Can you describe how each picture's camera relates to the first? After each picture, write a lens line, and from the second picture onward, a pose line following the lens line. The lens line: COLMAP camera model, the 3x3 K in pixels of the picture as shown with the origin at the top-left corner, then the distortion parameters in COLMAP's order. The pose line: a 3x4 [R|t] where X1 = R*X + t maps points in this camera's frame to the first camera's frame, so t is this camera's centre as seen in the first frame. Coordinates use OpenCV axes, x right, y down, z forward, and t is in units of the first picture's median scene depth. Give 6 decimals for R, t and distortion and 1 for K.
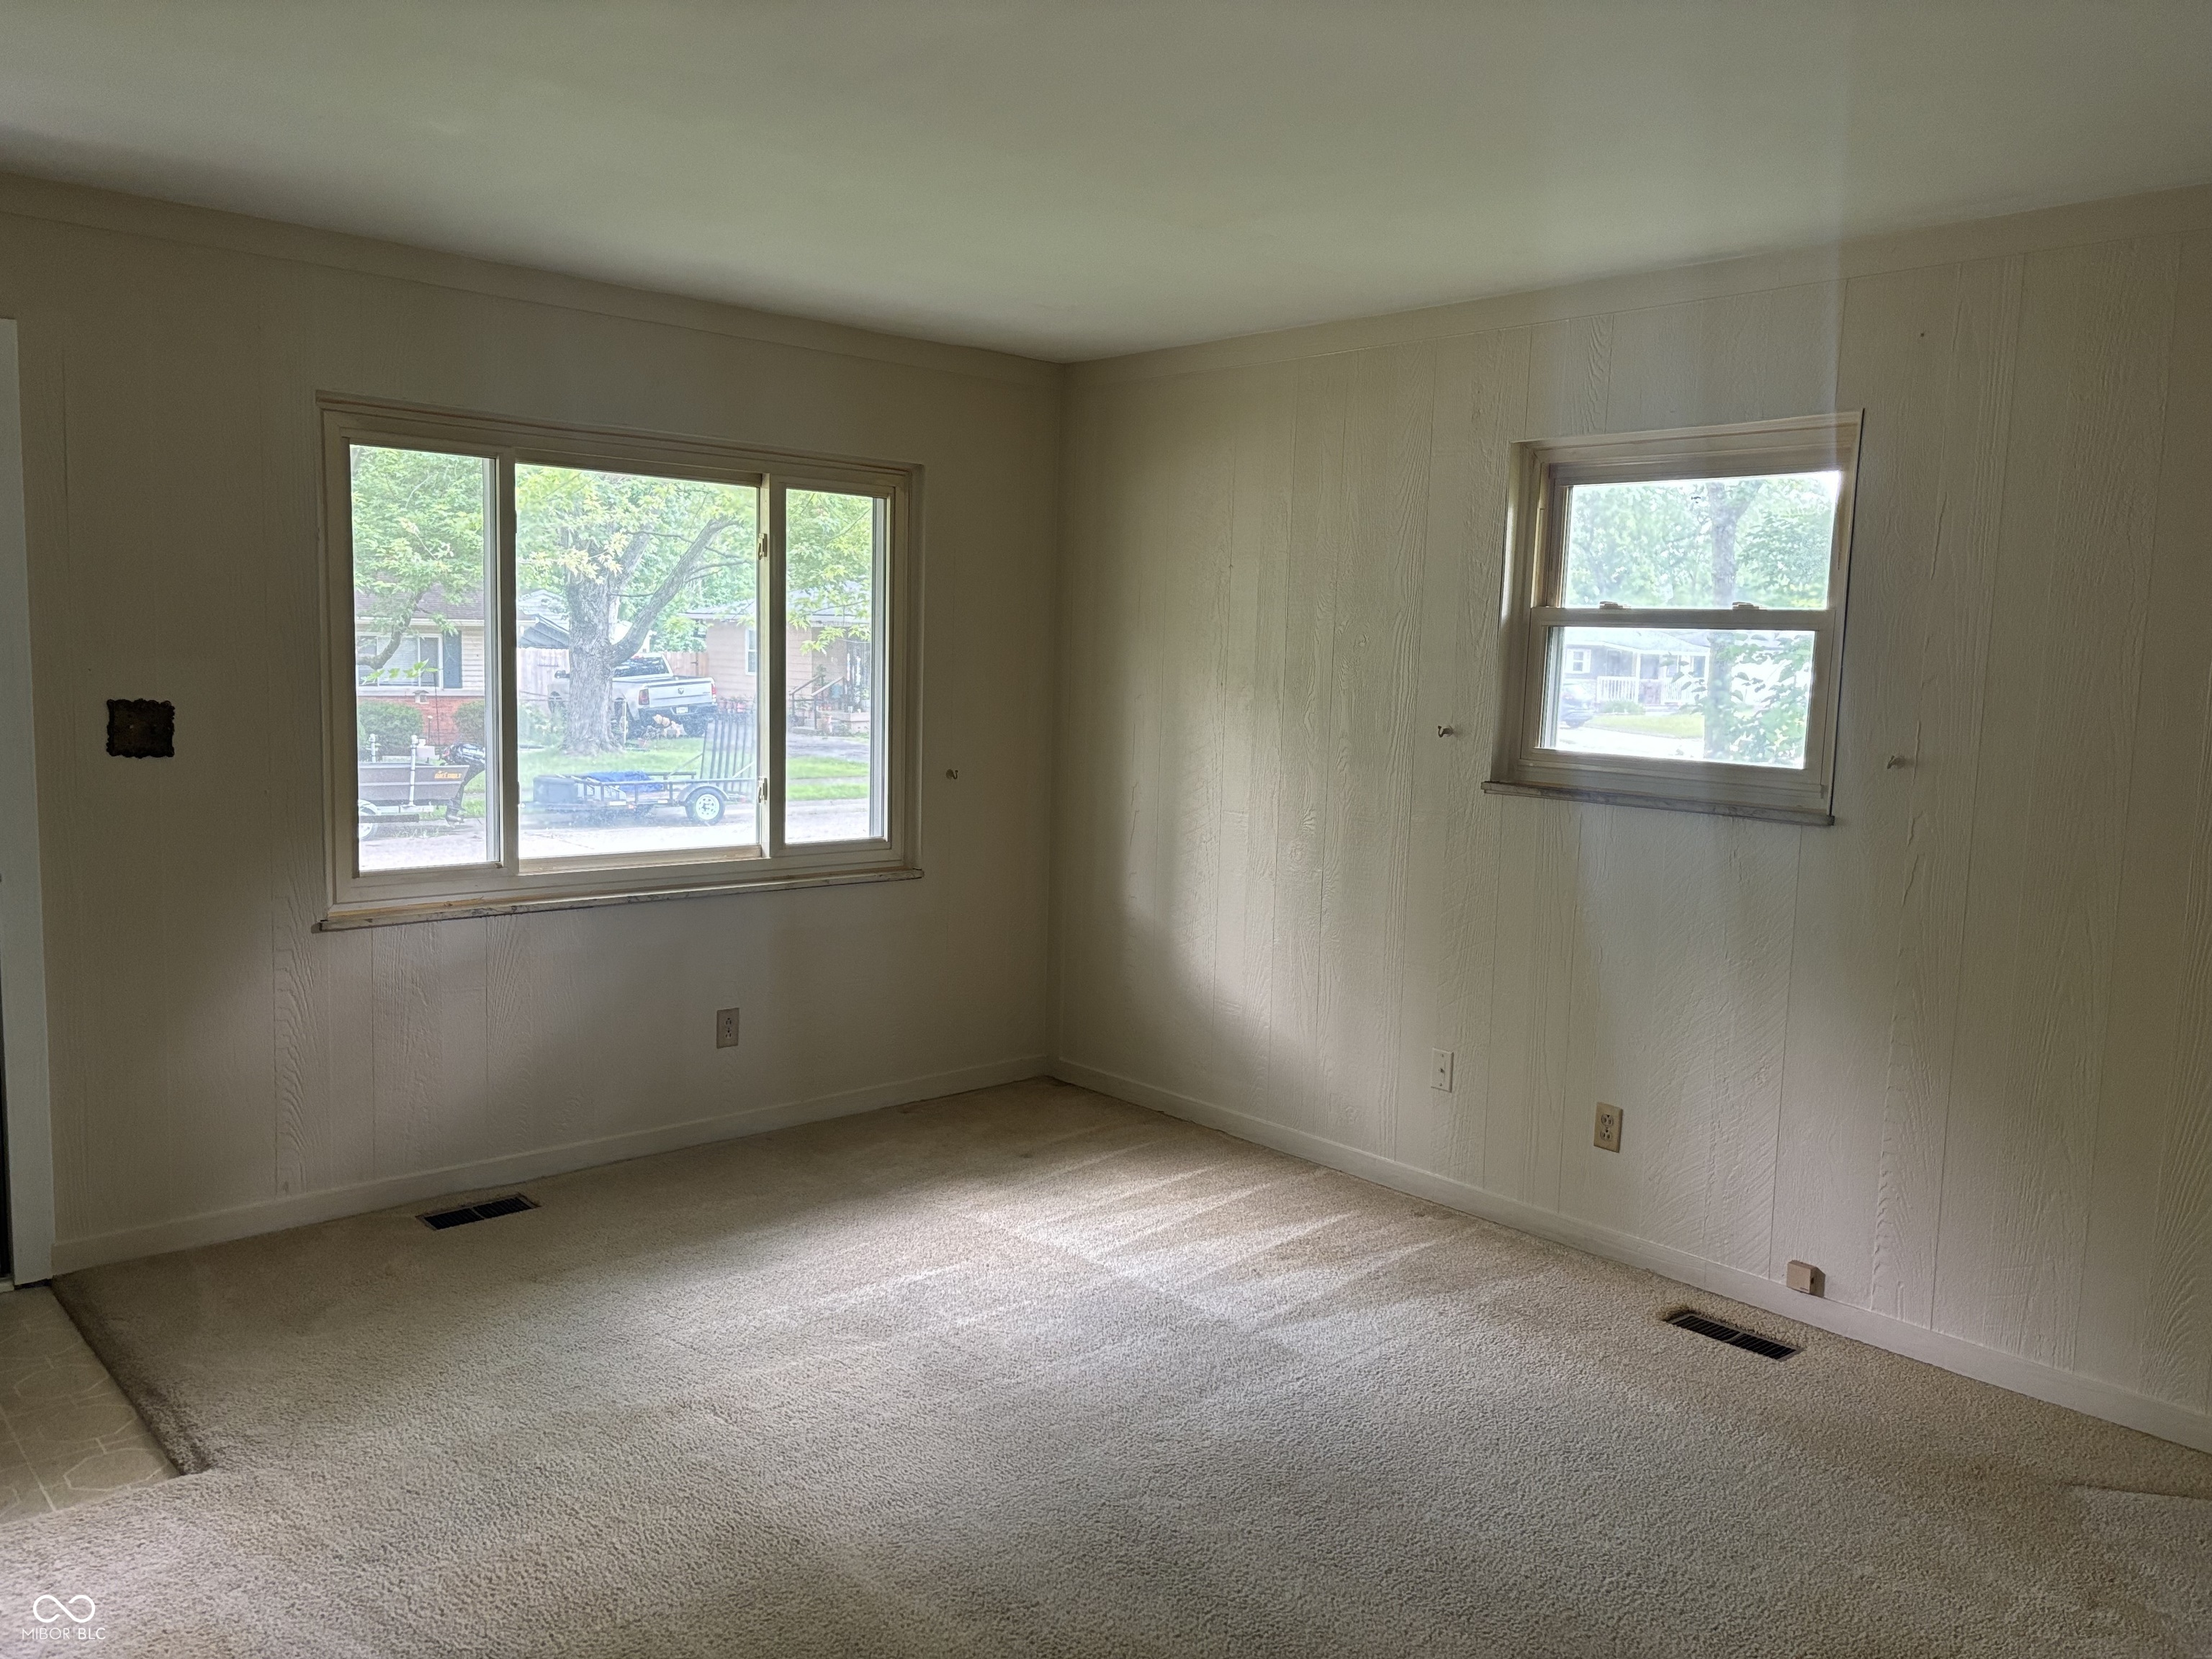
lens RADIAL K [[1695.6, 0, 1106.0], [0, 1695.6, 829.5], [0, 0, 1]] dist [0.042776, -0.052266]
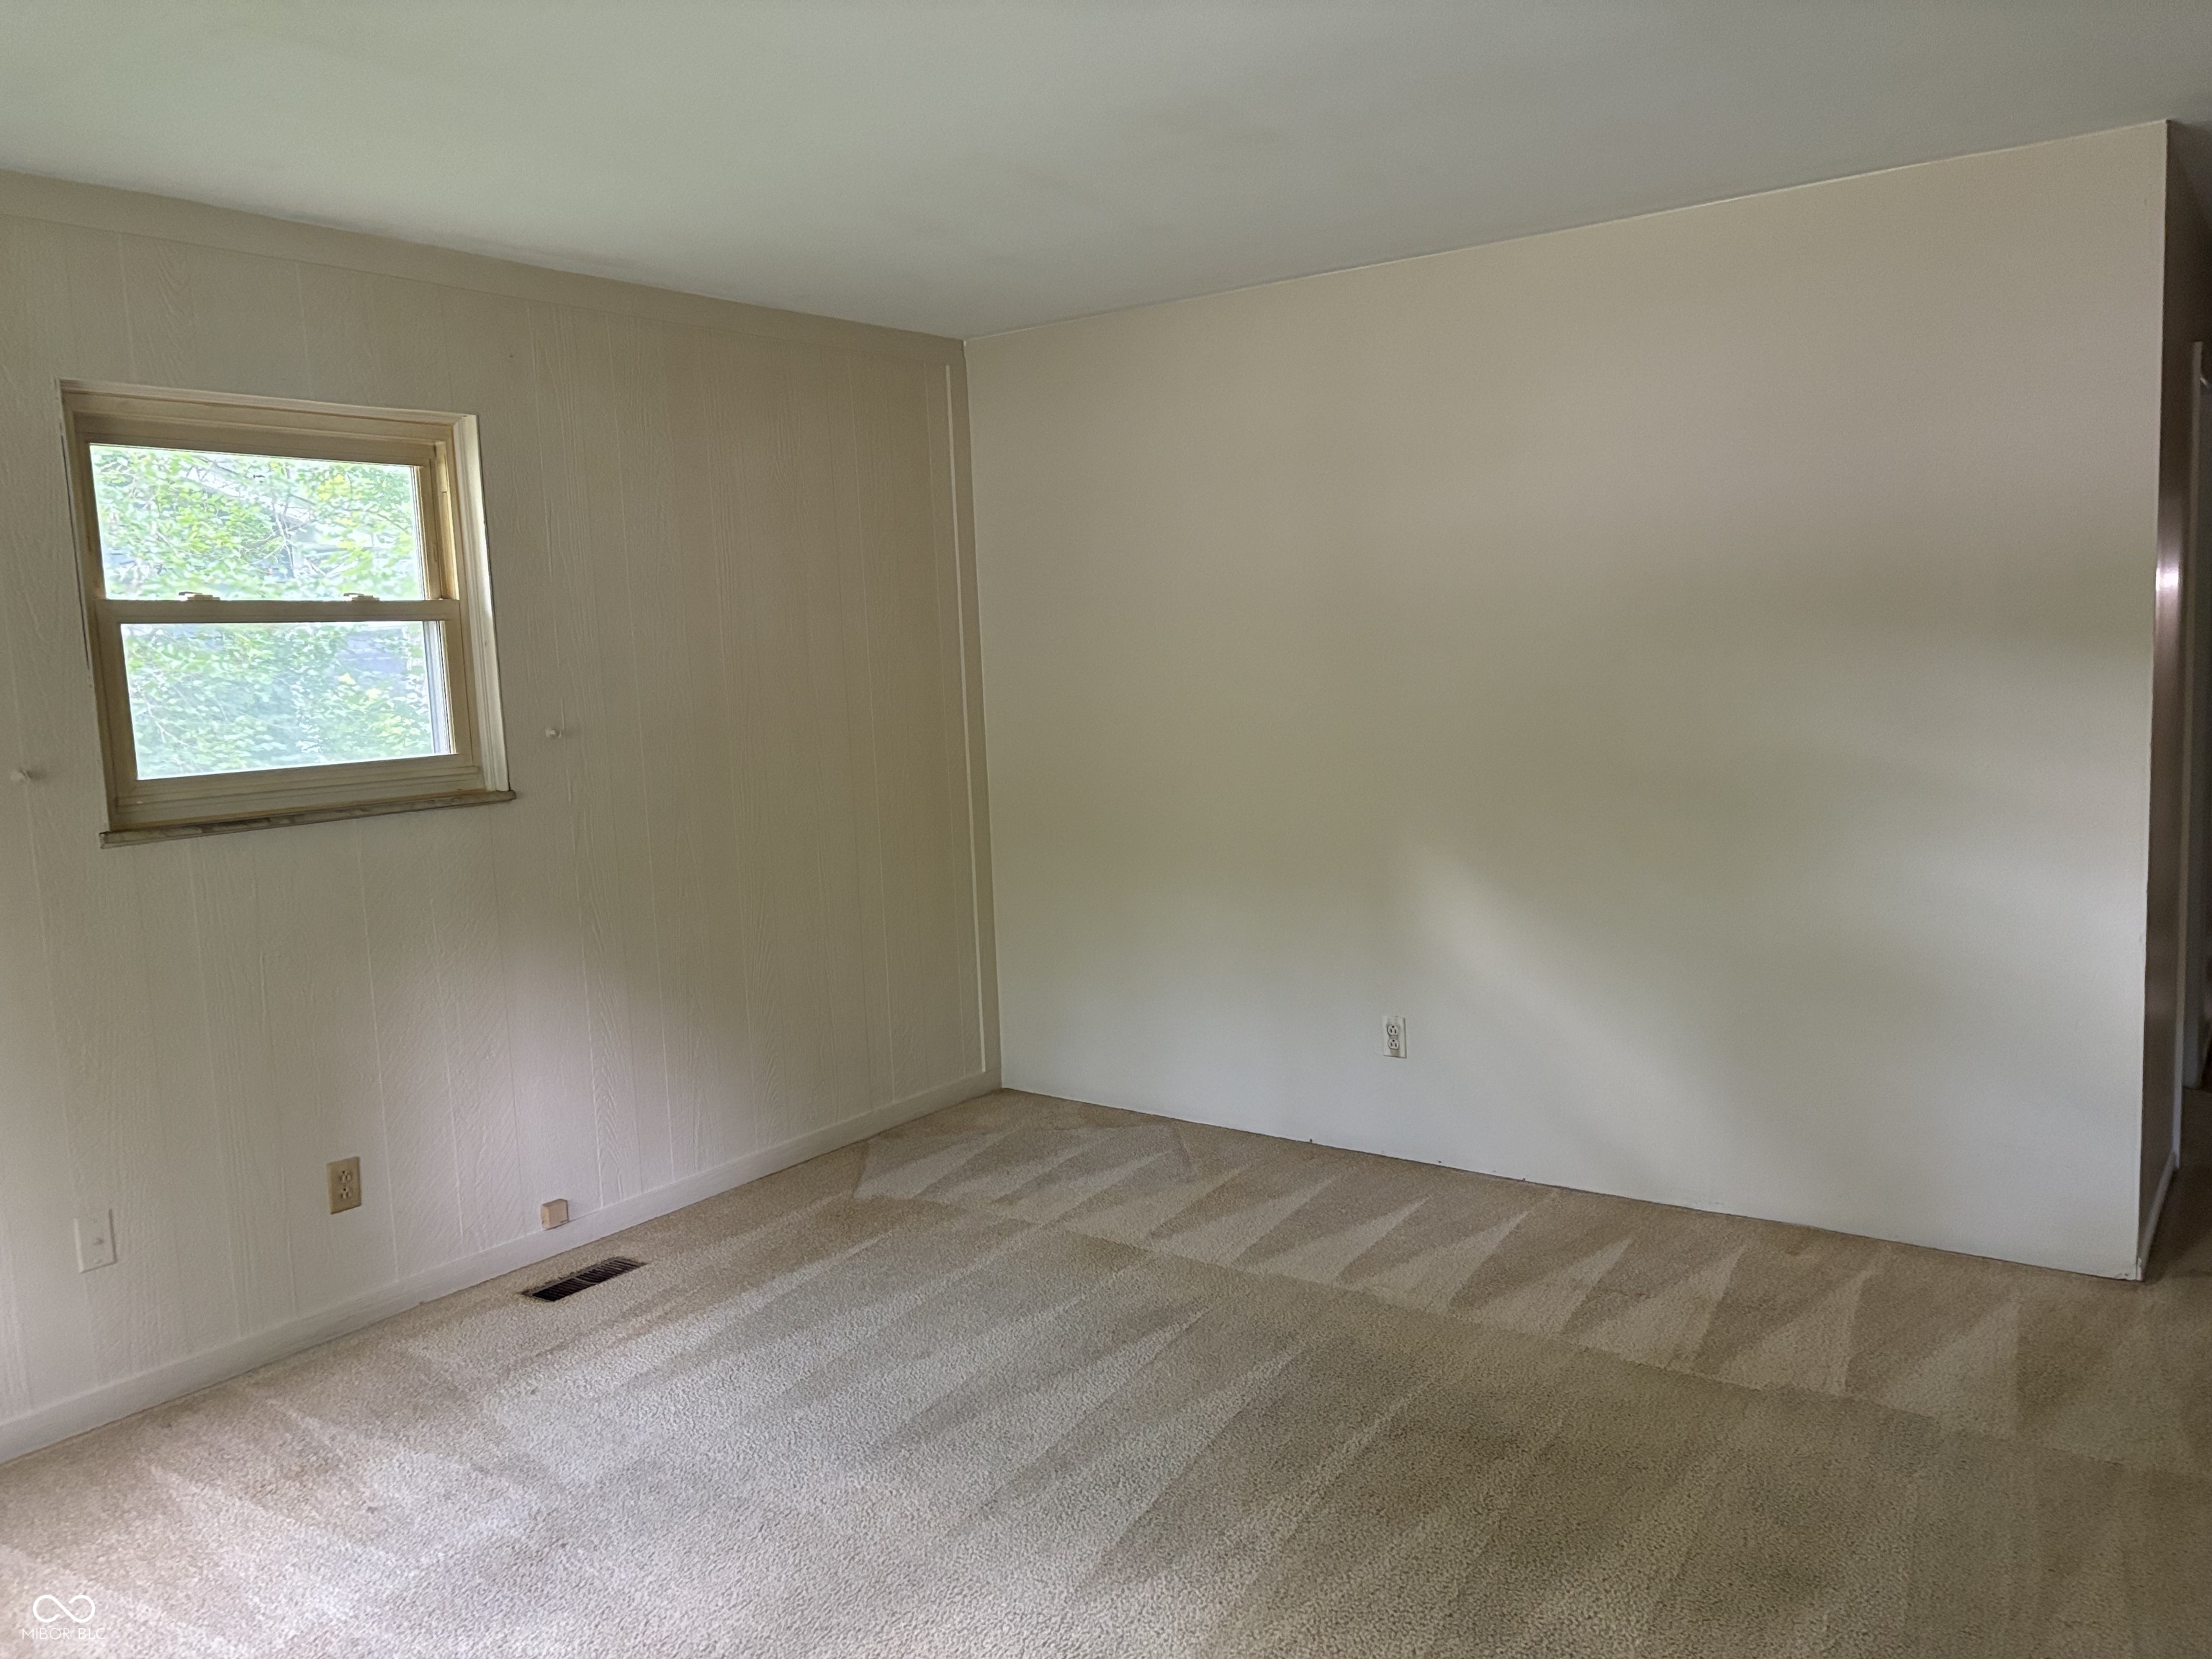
lens RADIAL K [[1695.6, 0, 1106.0], [0, 1695.6, 829.5], [0, 0, 1]] dist [0.042776, -0.052266]
pose [[-0.207209, -0.139756, 0.968263, -0.607820], [0.134638, 0.976252, 0.169722, -0.101222], [-0.968988, 0.165533, -0.183472, 0.730463]]
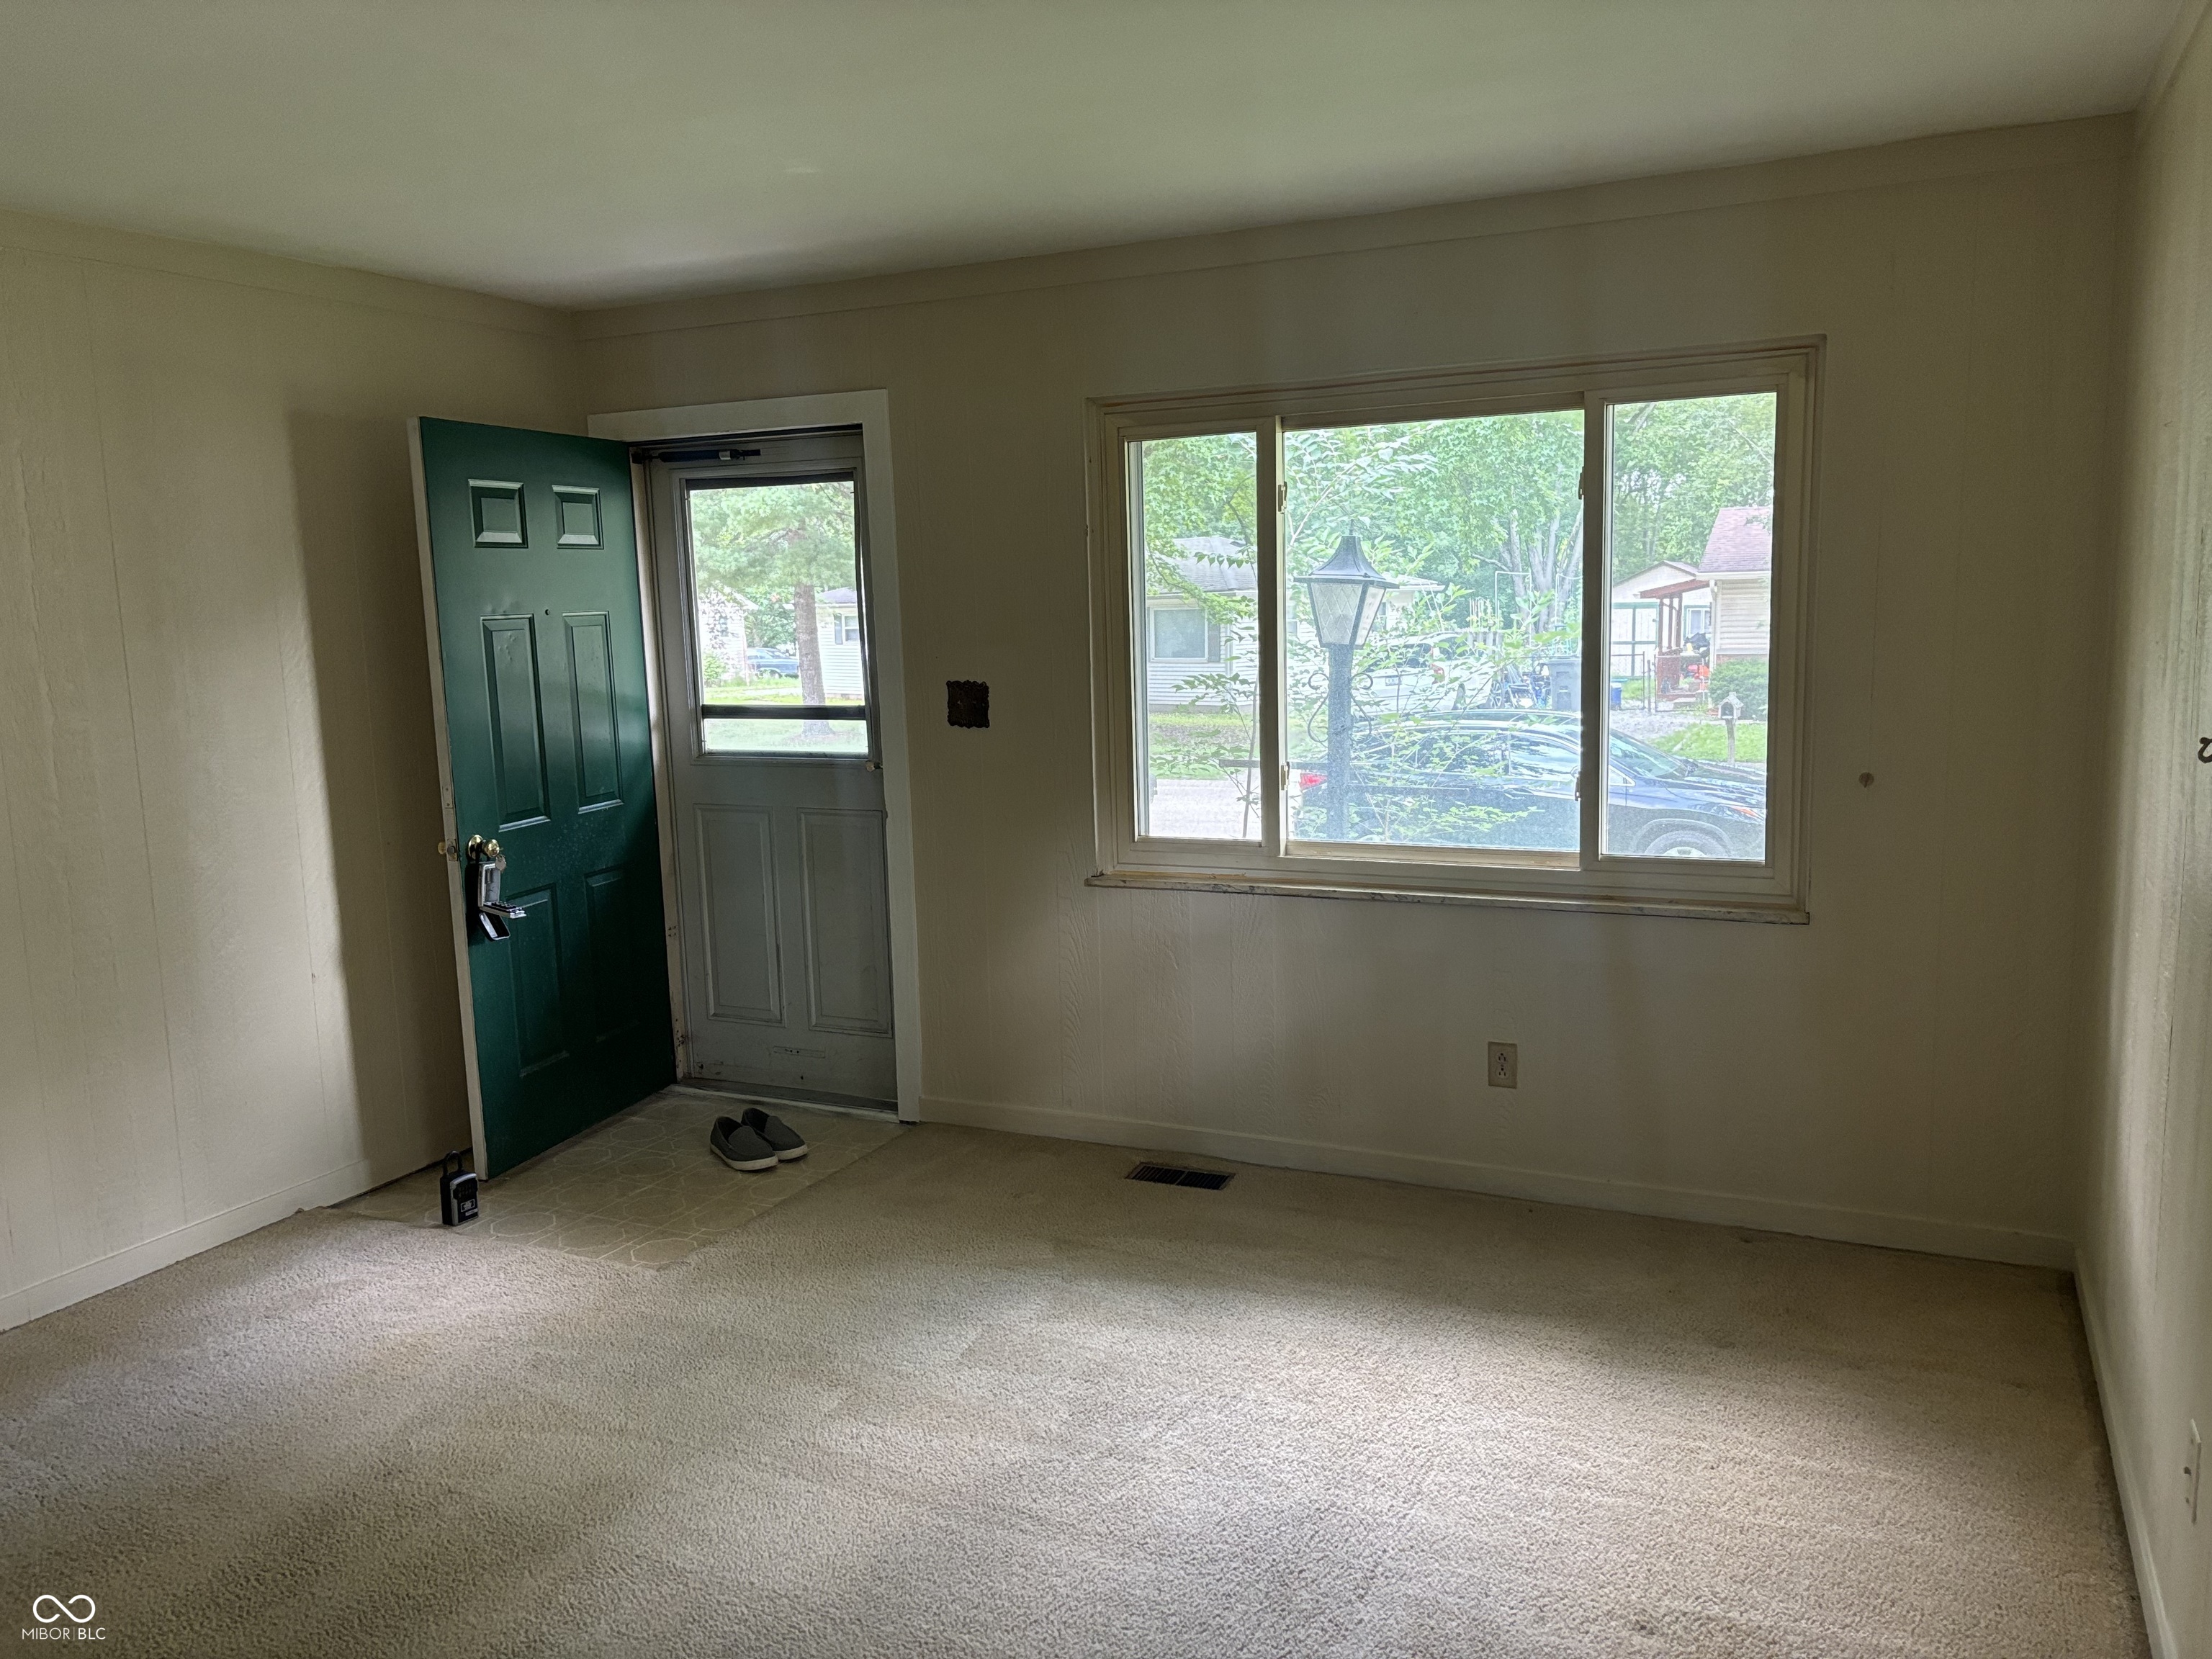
lens RADIAL K [[1695.6, 0, 1106.0], [0, 1695.6, 829.5], [0, 0, 1]] dist [0.042776, -0.052266]
pose [[0.354310, 0.092316, -0.930560, 0.542507], [-0.055864, 0.995428, 0.077480, -0.060641], [0.933458, 0.024533, 0.357847, 0.573764]]
